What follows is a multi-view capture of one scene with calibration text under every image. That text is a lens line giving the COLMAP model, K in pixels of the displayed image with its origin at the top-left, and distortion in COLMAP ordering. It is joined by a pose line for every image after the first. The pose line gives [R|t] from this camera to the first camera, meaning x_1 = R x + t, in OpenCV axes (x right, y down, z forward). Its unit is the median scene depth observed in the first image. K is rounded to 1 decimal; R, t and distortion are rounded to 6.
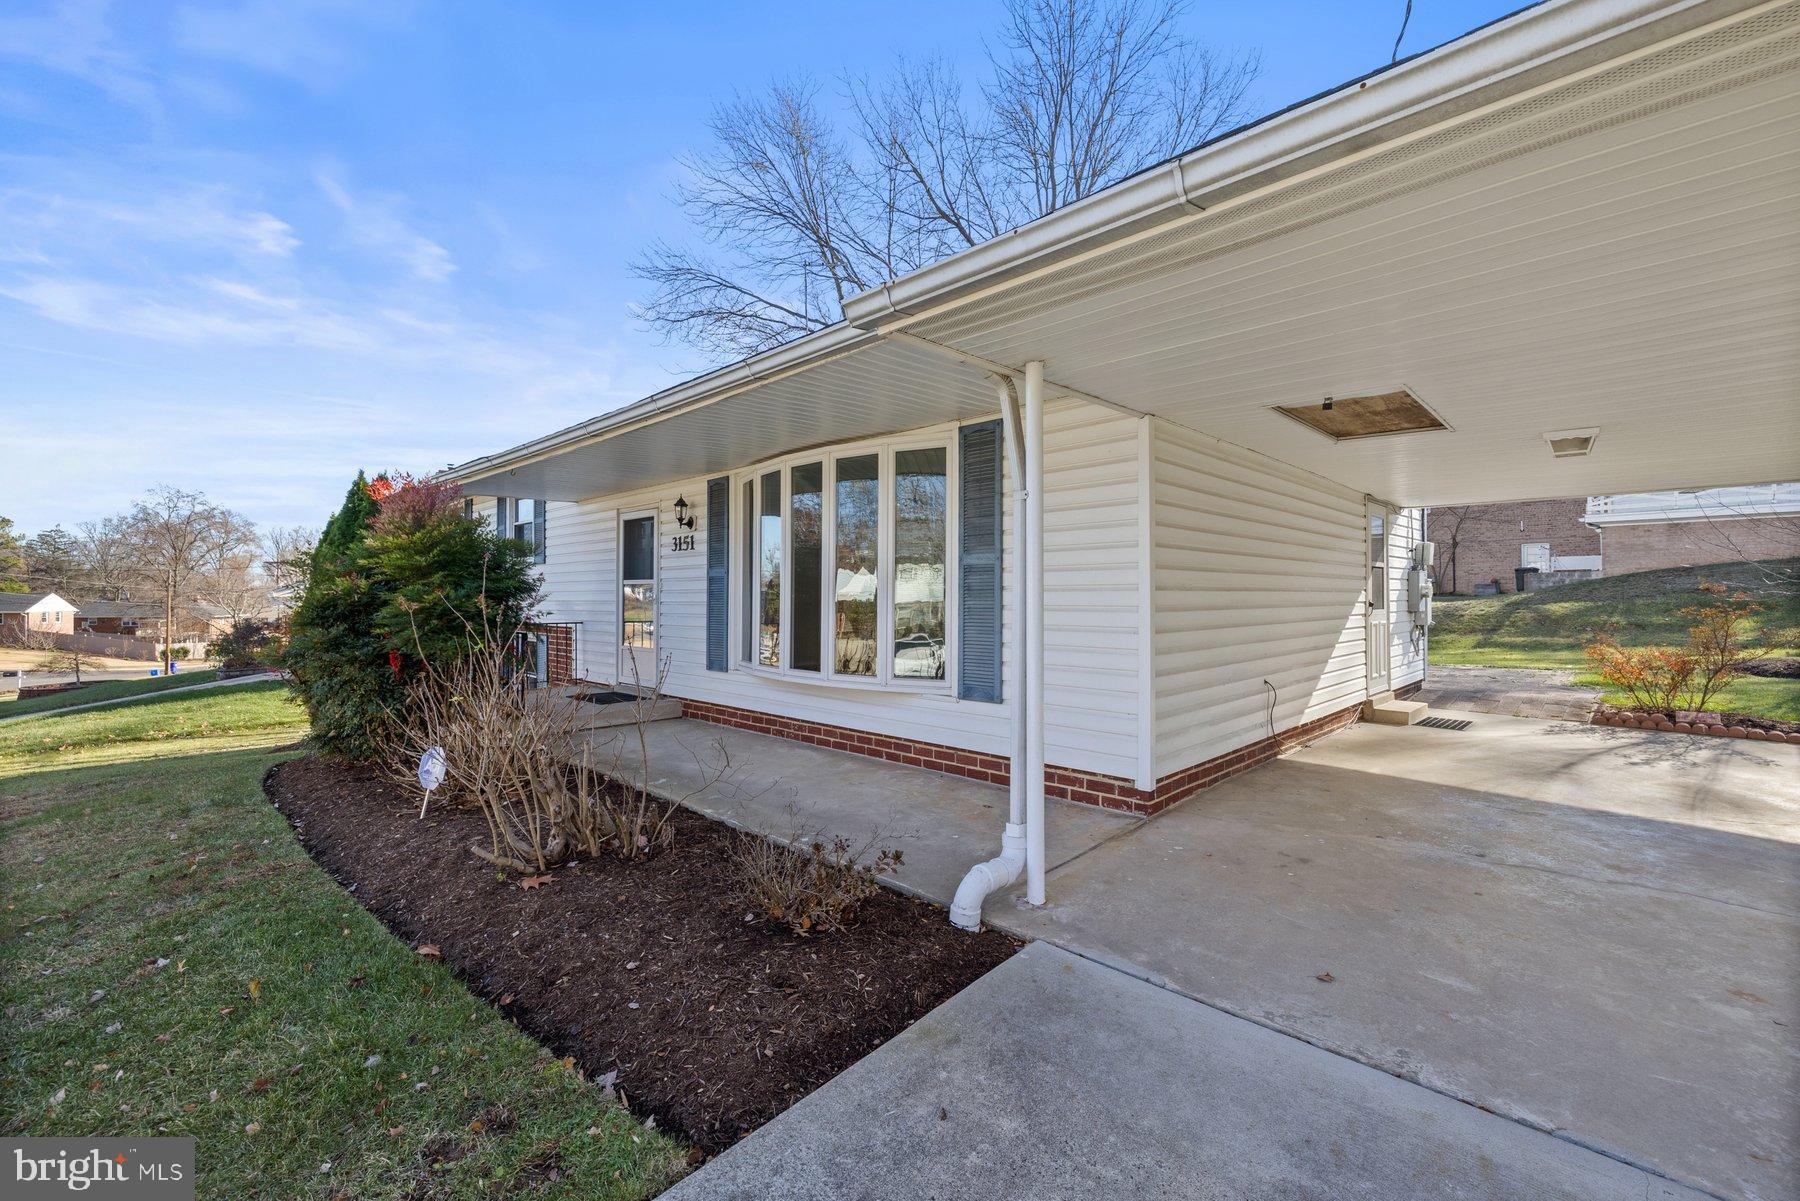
lens RADIAL K [[755.9, 0, 896.1], [0, 755.9, 589.8], [0, 0, 1]] dist [0.000307, 0.000092]
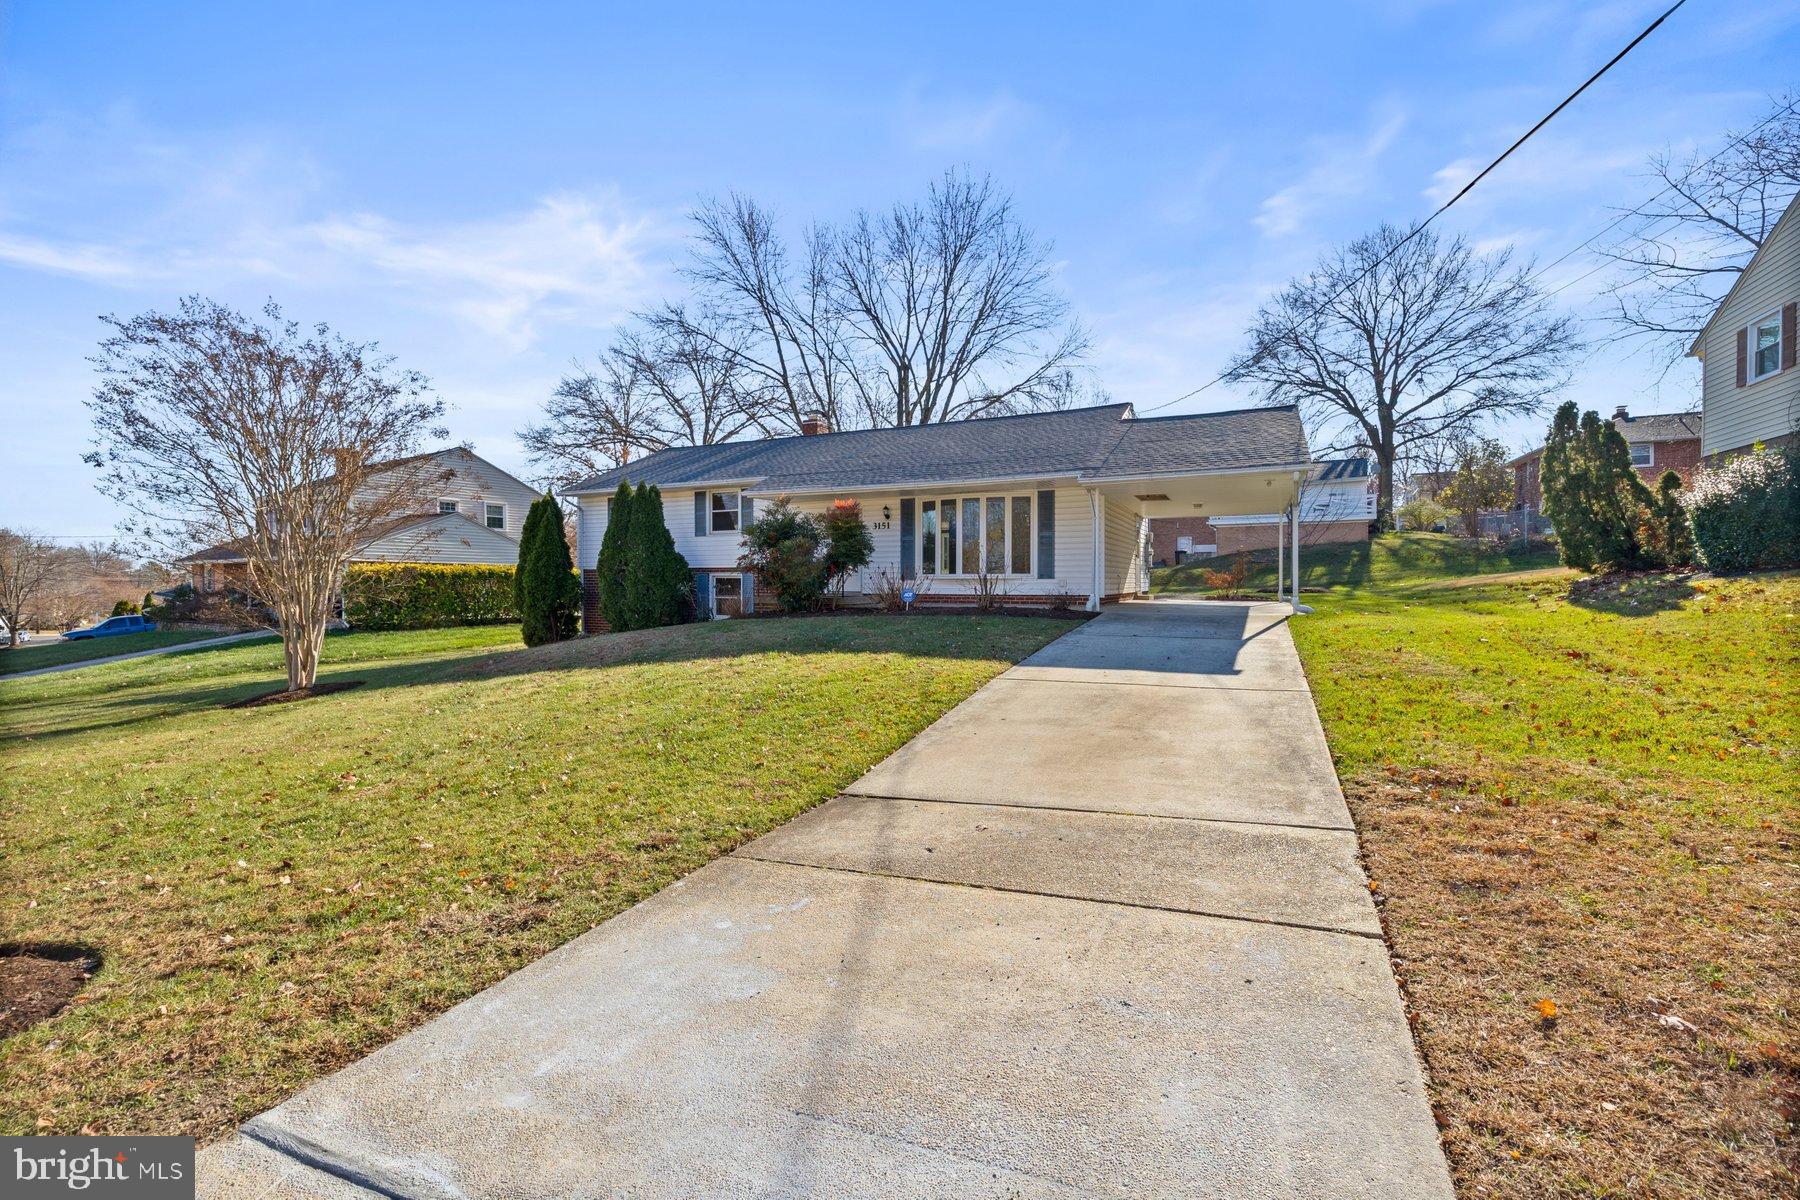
lens RADIAL K [[755.9, 0, 896.1], [0, 755.9, 589.3], [0, 0, 1]] dist [0.000307, 0.000092]
pose [[0.942629, -0.004293, 0.333815, -0.786468], [-0.001232, 0.999866, 0.016336, 0.072474], [-0.333840, -0.015810, 0.942497, -0.907248]]
